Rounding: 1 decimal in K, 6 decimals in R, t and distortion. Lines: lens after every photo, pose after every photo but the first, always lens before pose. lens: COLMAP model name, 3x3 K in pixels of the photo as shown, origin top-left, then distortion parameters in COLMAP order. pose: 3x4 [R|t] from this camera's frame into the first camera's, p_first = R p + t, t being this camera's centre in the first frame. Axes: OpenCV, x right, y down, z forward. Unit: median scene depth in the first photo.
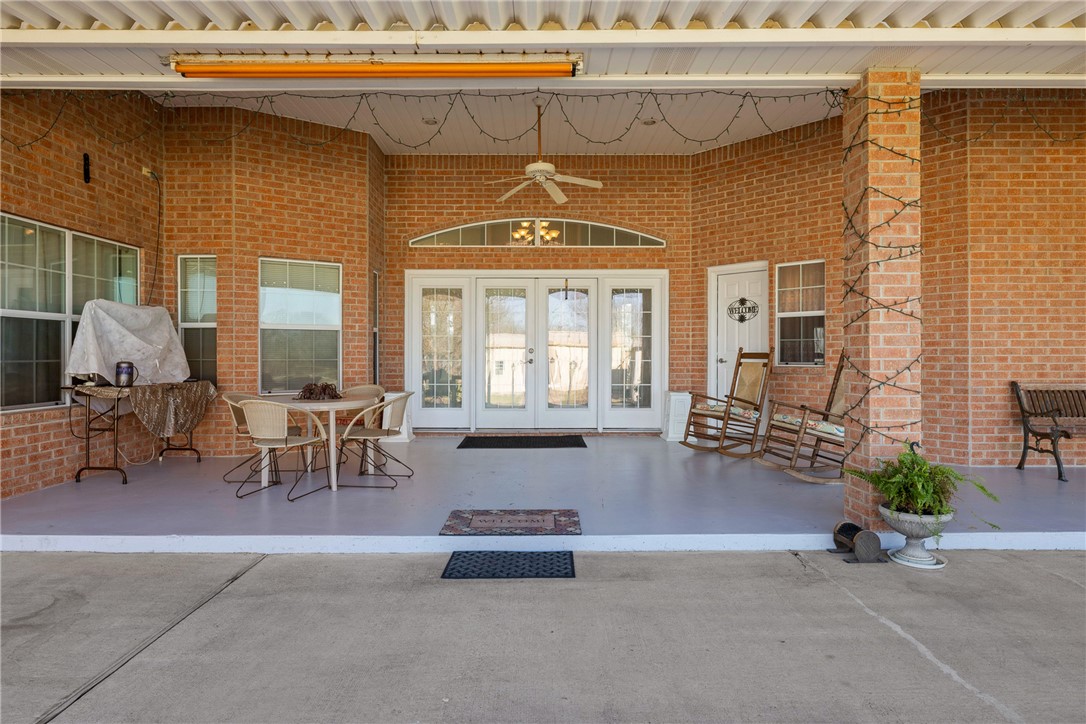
lens RADIAL K [[627.4, 0, 543.6], [0, 627.4, 360.8], [0, 0, 1]] dist [-0.001197, -0.000366]
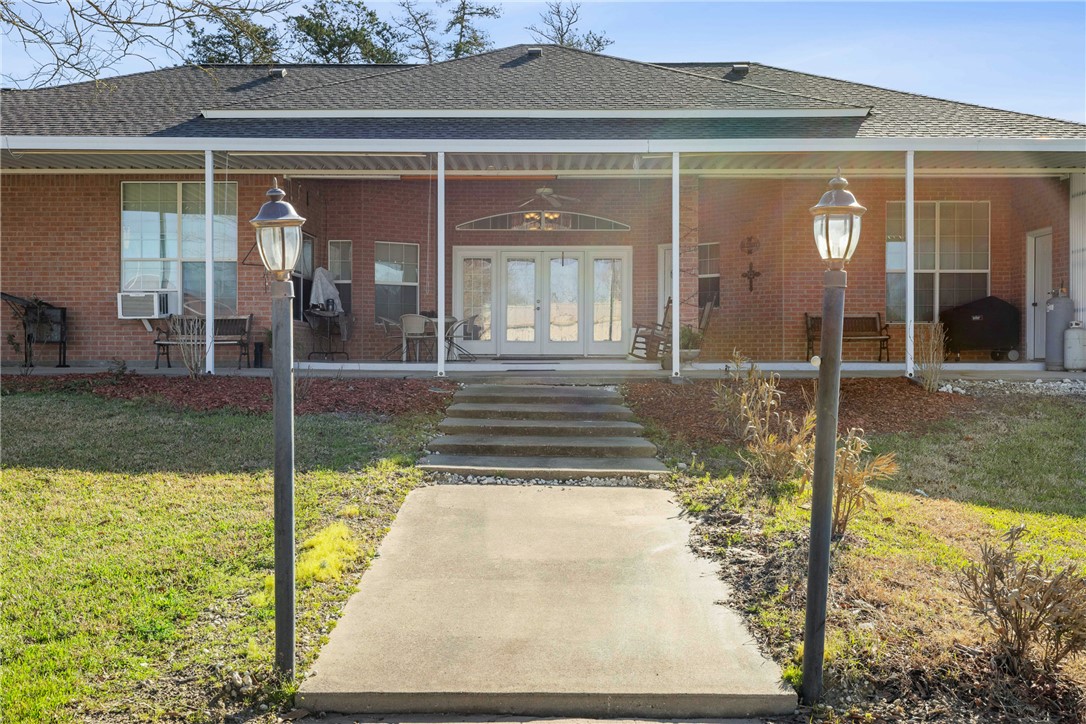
lens RADIAL K [[1094.6, 0, 542.2], [0, 1094.6, 361.8], [0, 0, 1]] dist [-0.000453, 0.000000]
pose [[0.999895, 0.002398, -0.014295, 0.031939], [-0.002435, 0.999994, -0.002560, 0.164789], [0.014289, 0.002595, 0.999895, -1.933743]]
